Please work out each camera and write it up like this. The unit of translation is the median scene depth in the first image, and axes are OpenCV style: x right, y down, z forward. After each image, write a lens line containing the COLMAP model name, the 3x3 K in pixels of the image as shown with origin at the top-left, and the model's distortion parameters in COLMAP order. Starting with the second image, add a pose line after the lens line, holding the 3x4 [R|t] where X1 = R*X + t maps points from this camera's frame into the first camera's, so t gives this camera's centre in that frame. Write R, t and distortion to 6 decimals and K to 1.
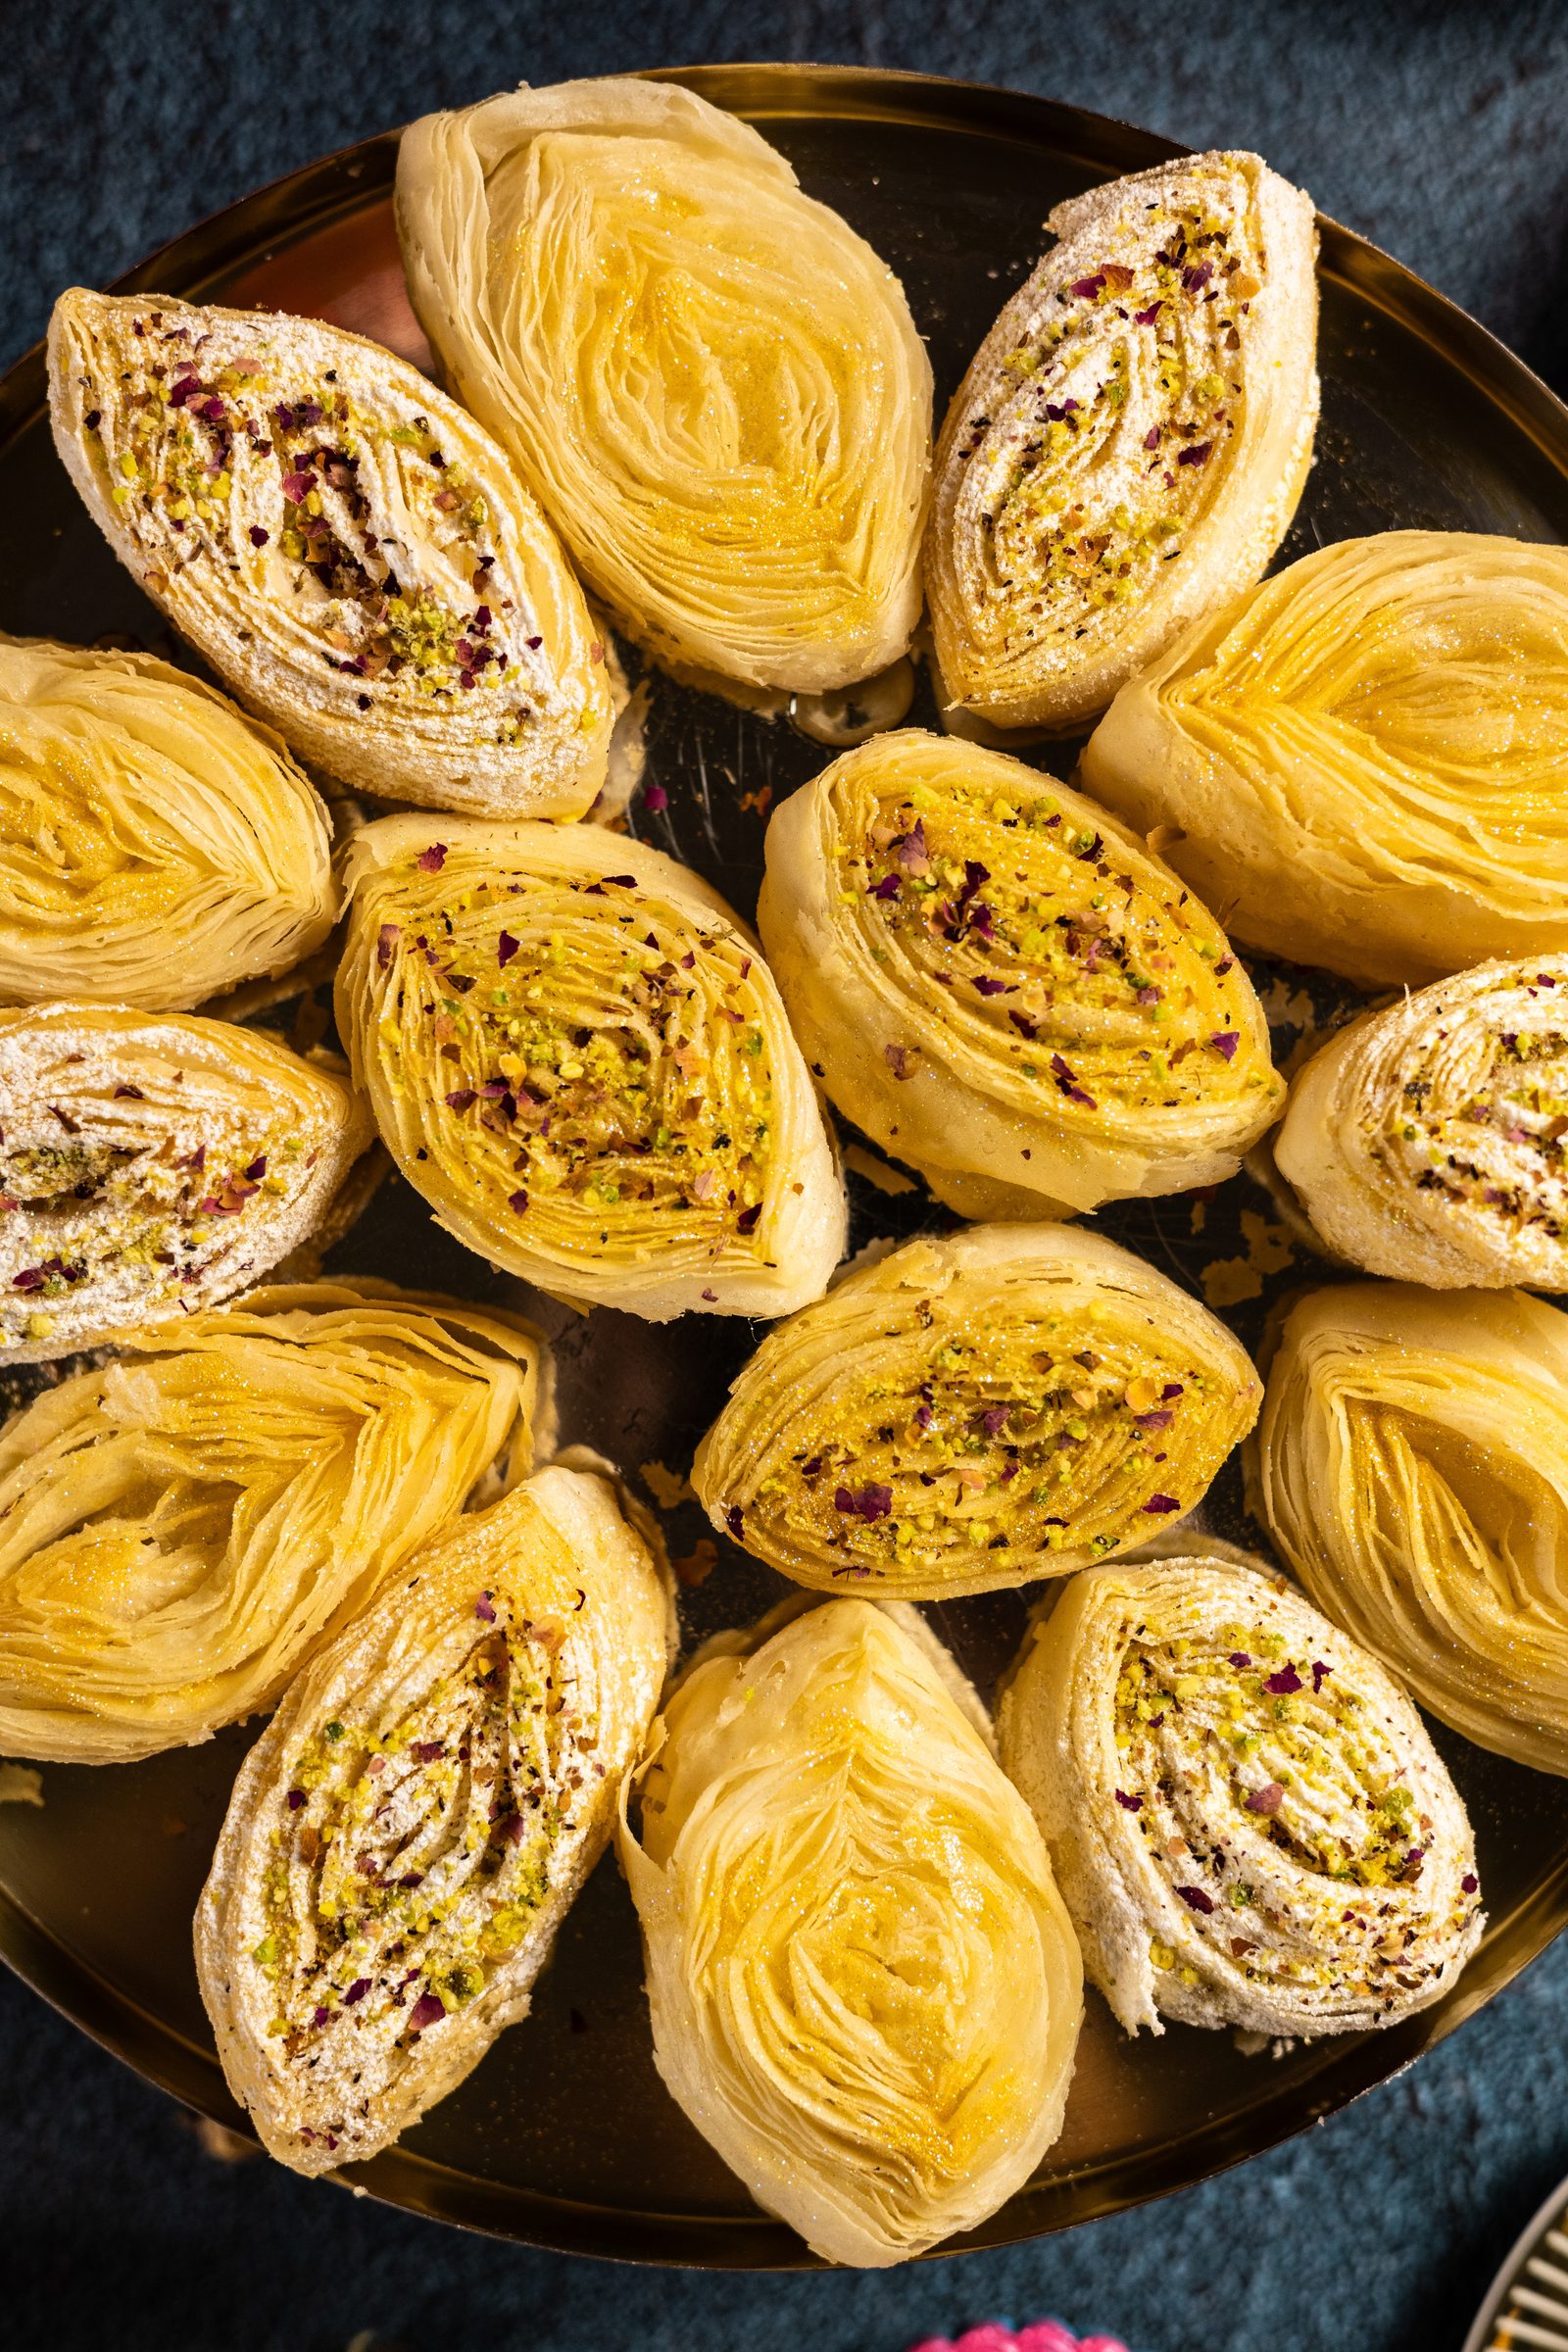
lens RADIAL K [[3644.5, 0, 779.2], [0, 3644.5, 1182.7], [0, 0, 1]] dist [0.006421, -0.082272]
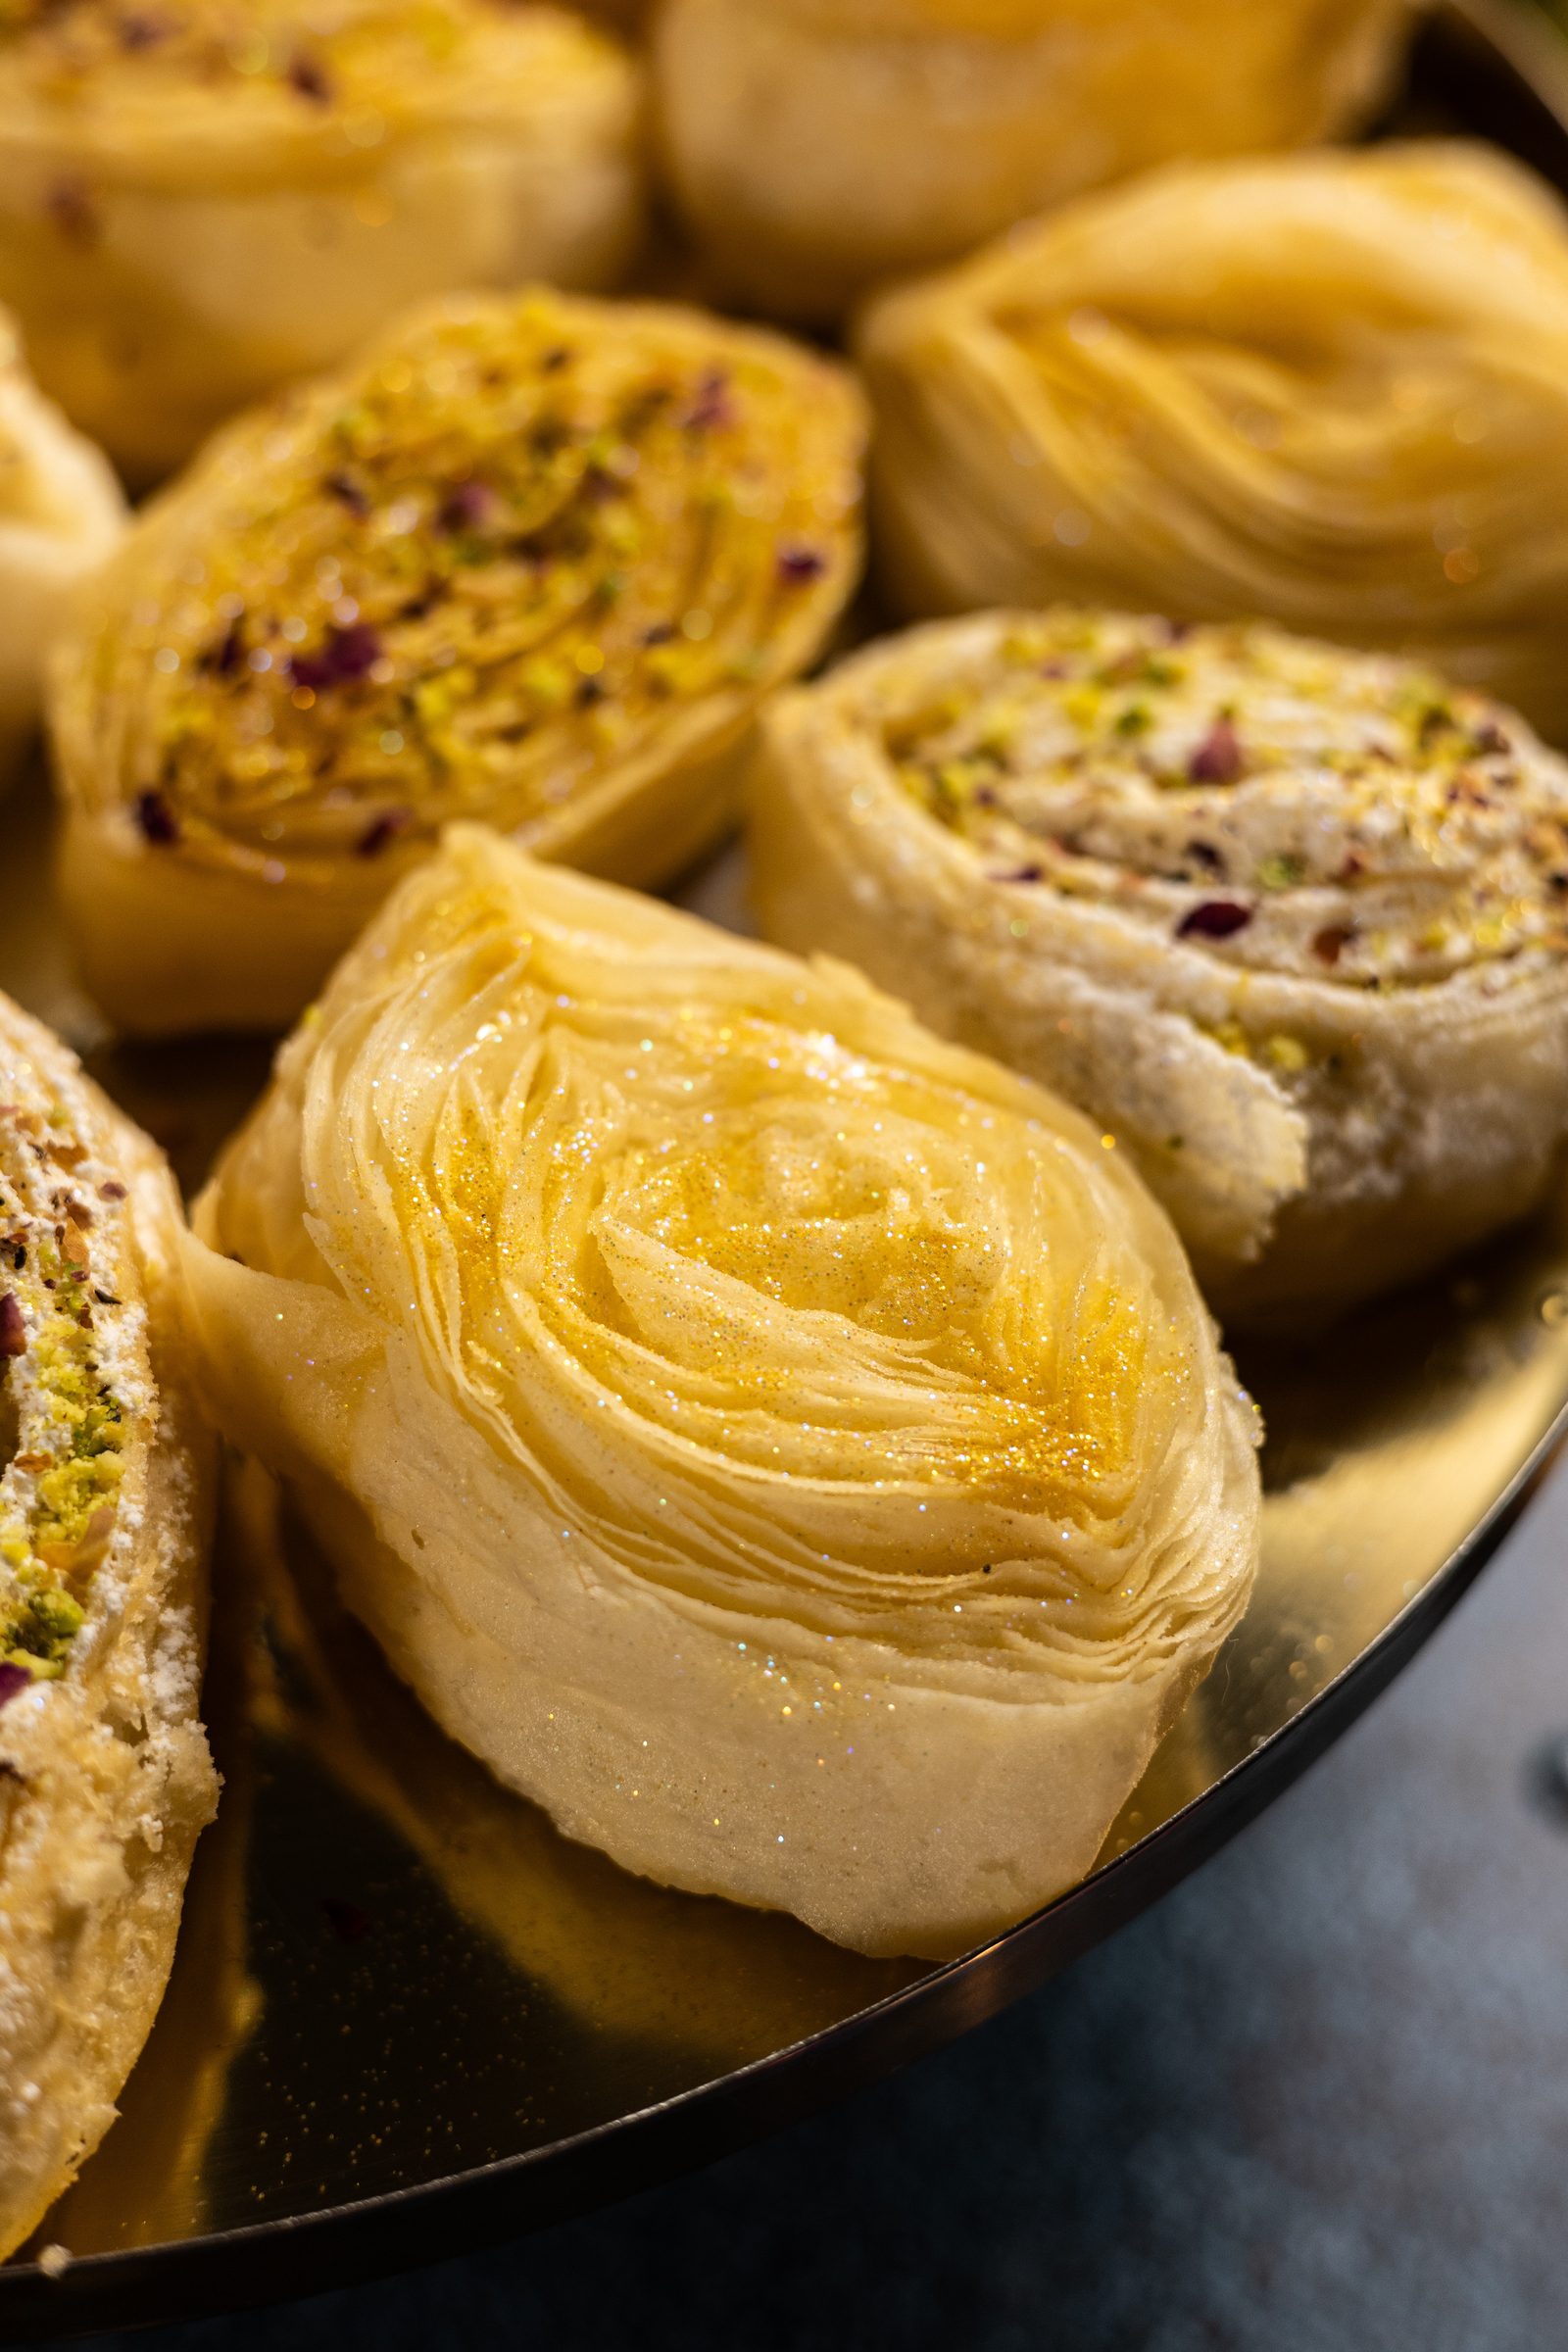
lens RADIAL K [[3984.4, 0, 784.0], [0, 3984.4, 1176.0], [0, 0, 1]] dist [-0.052919, 0.028703]
pose [[0.860770, -0.383697, 0.334443, -0.154221], [0.506893, 0.705837, -0.494827, 0.484434], [-0.046199, 0.595459, 0.802056, 0.547639]]
